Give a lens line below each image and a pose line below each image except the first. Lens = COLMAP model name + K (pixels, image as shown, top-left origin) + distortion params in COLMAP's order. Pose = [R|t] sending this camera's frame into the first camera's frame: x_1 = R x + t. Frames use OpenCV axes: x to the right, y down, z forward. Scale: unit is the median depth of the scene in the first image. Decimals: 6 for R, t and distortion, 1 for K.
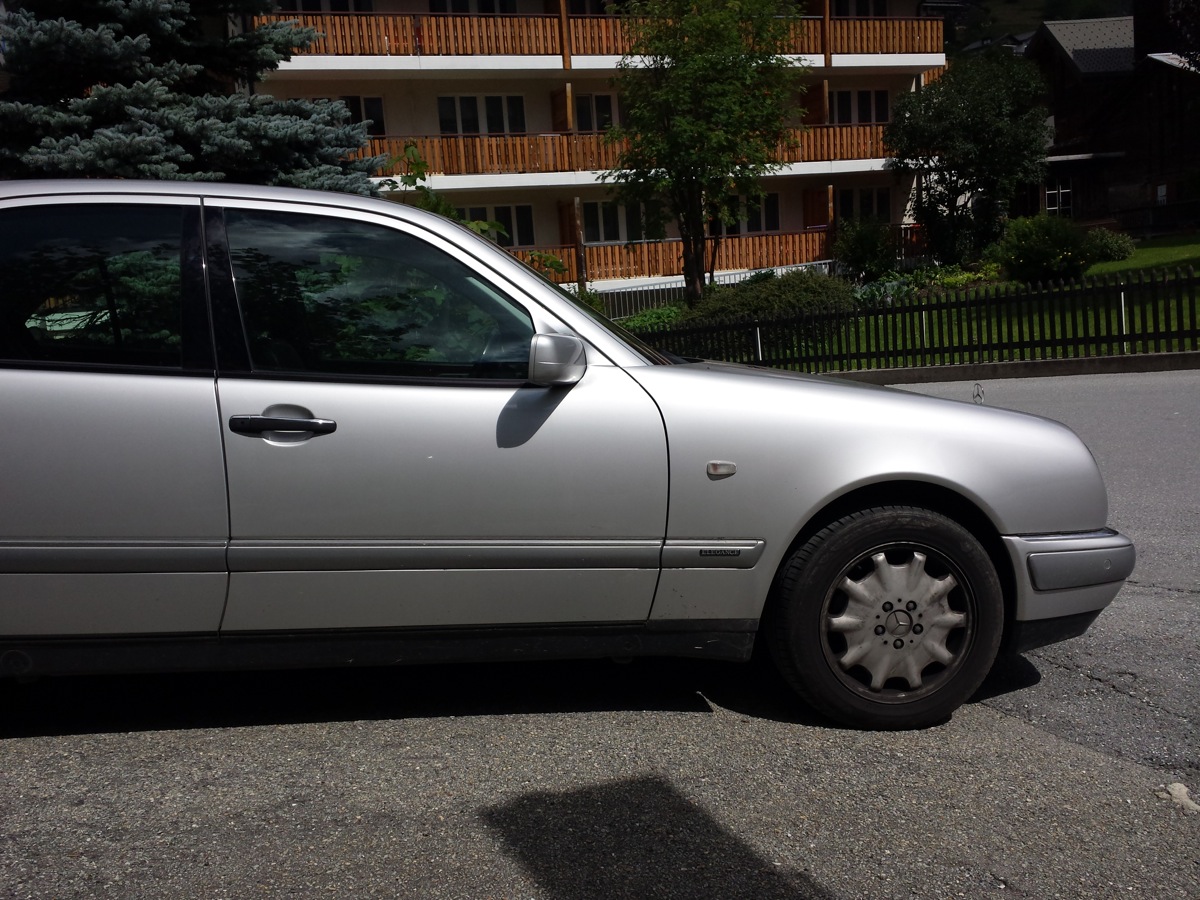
lens RADIAL K [[1101.6, 0, 602.9], [0, 1101.6, 466.3], [0, 0, 1]] dist [0.122262, -0.264331]
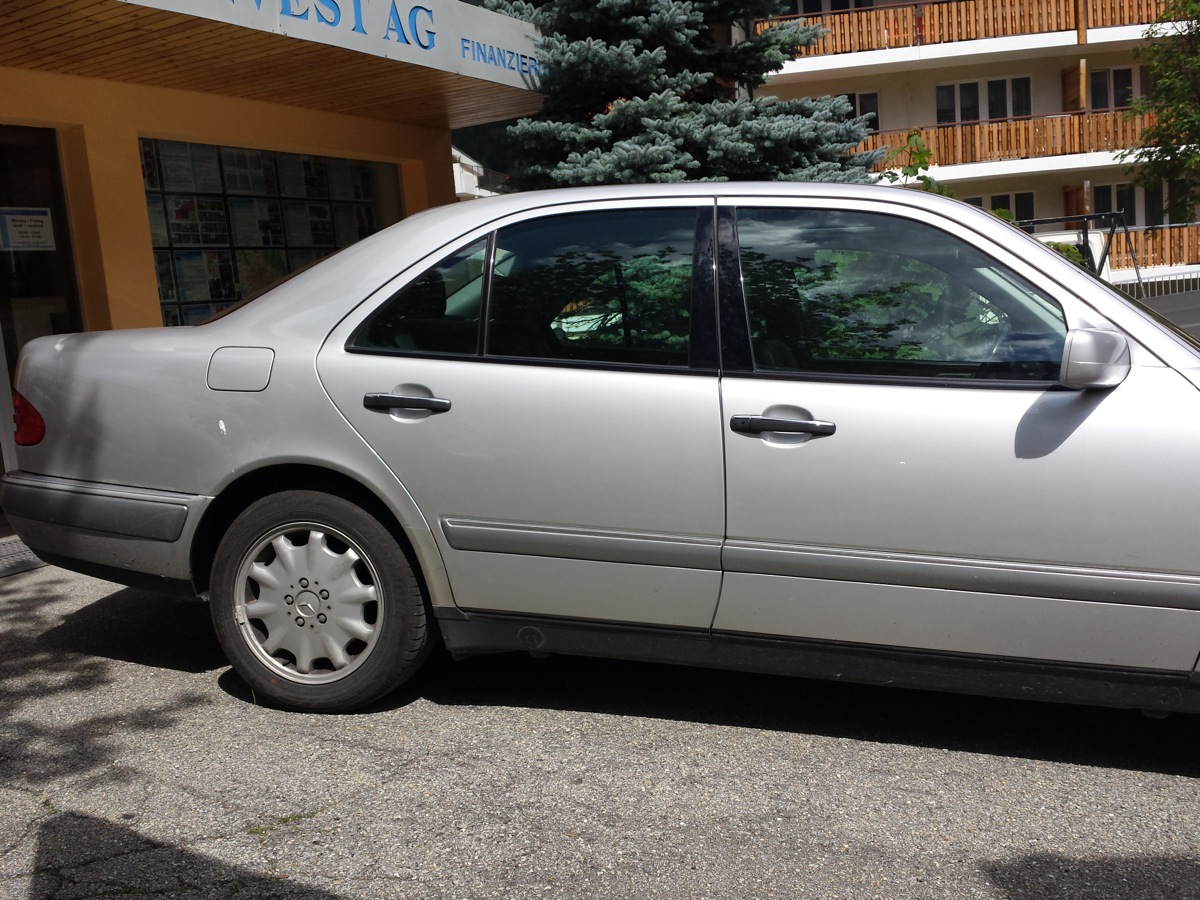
lens RADIAL K [[1101.6, 0, 602.9], [0, 1101.6, 466.3], [0, 0, 1]] dist [0.122262, -0.264331]
pose [[0.912064, 0.046596, -0.407392, -0.015611], [-0.046148, 0.998875, 0.010931, -0.002384], [0.407443, 0.008831, 0.913188, 0.022764]]
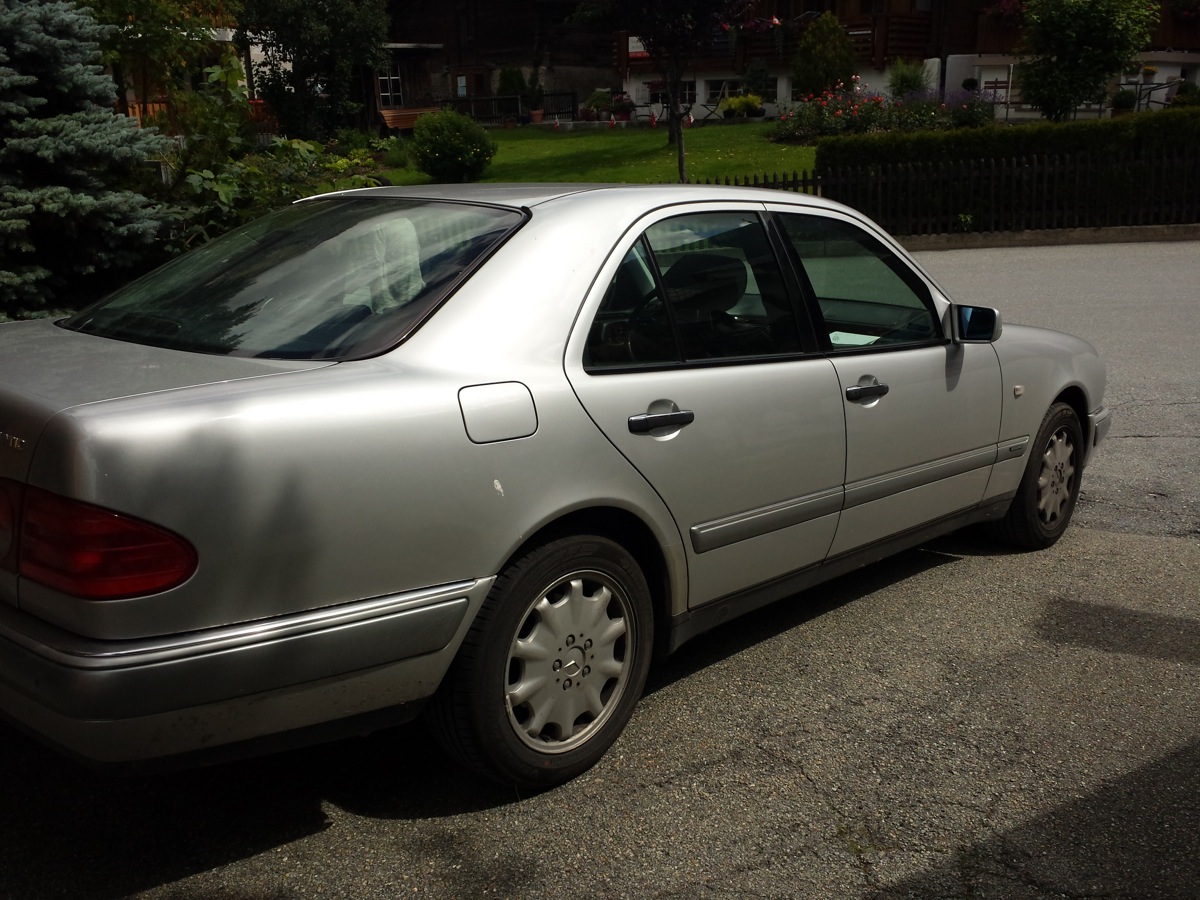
lens RADIAL K [[1101.6, 0, 602.9], [0, 1101.6, 466.3], [0, 0, 1]] dist [0.122262, -0.264331]
pose [[0.794542, -0.136106, 0.591758, -0.567704], [0.068302, 0.988403, 0.135628, -0.063829], [-0.603355, -0.067344, 0.794624, 0.072547]]
